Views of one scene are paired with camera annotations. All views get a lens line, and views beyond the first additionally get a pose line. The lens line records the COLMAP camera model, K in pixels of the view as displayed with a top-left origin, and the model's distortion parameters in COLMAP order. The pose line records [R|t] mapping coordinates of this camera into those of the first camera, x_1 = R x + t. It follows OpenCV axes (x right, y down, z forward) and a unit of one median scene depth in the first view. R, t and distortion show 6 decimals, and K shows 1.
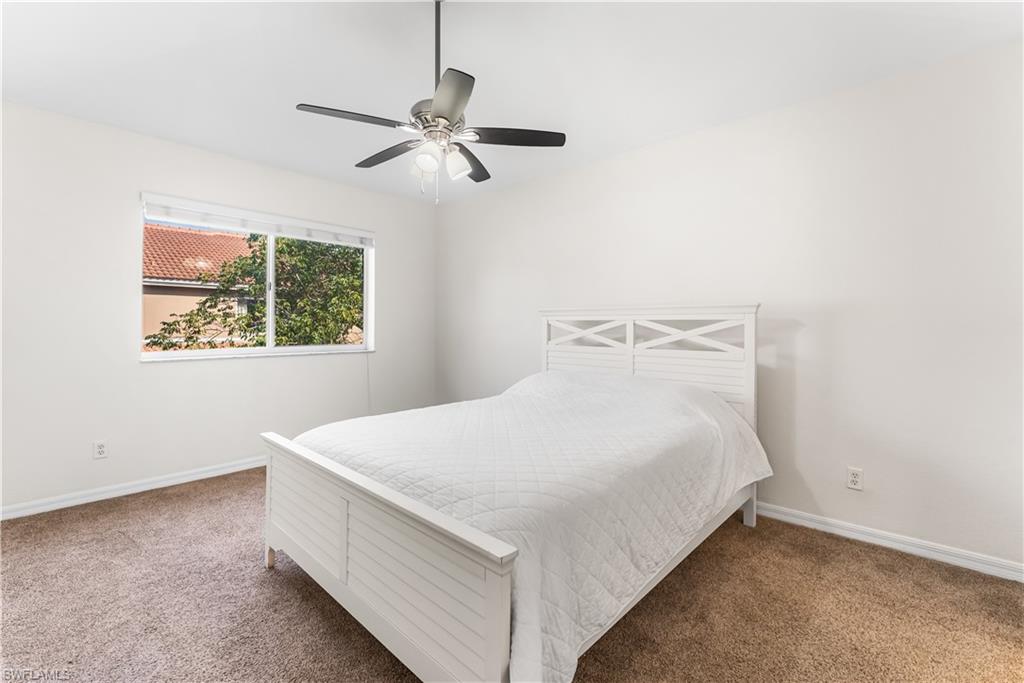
lens RADIAL K [[434.4, 0, 512.0], [0, 434.4, 341.5], [0, 0, 1]] dist [0.001836, 0.000051]
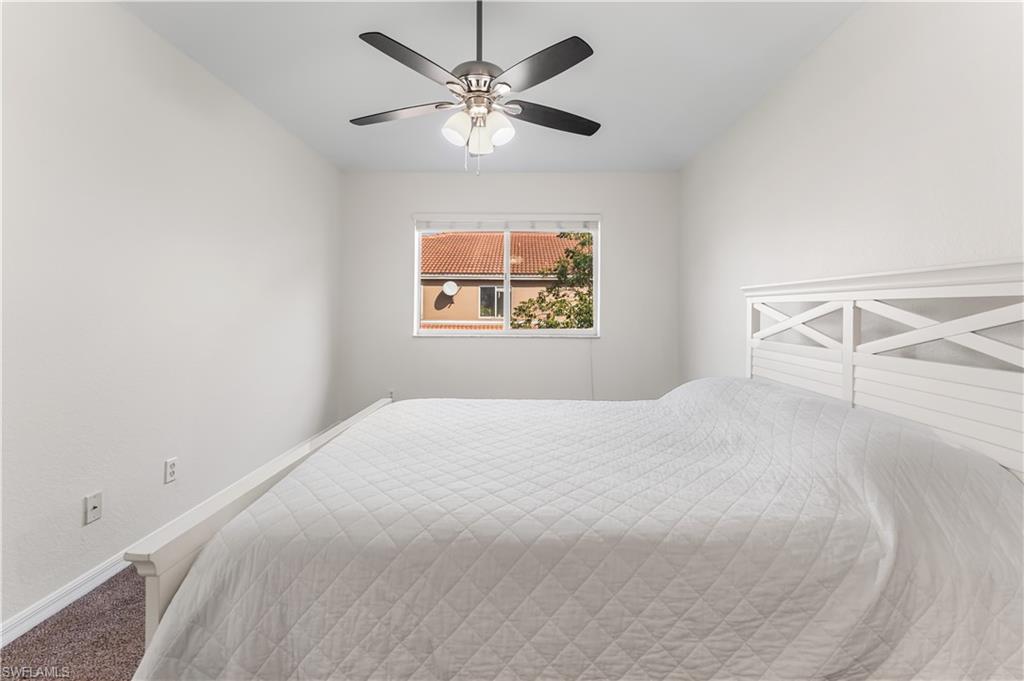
lens RADIAL K [[413.6, 0, 513.2], [0, 413.6, 334.3], [0, 0, 1]] dist [-0.001148, -0.000095]
pose [[0.667145, 0.050775, -0.743195, 0.324603], [-0.036538, 0.998704, 0.035432, -0.007970], [0.744031, 0.003517, 0.668136, 0.284044]]
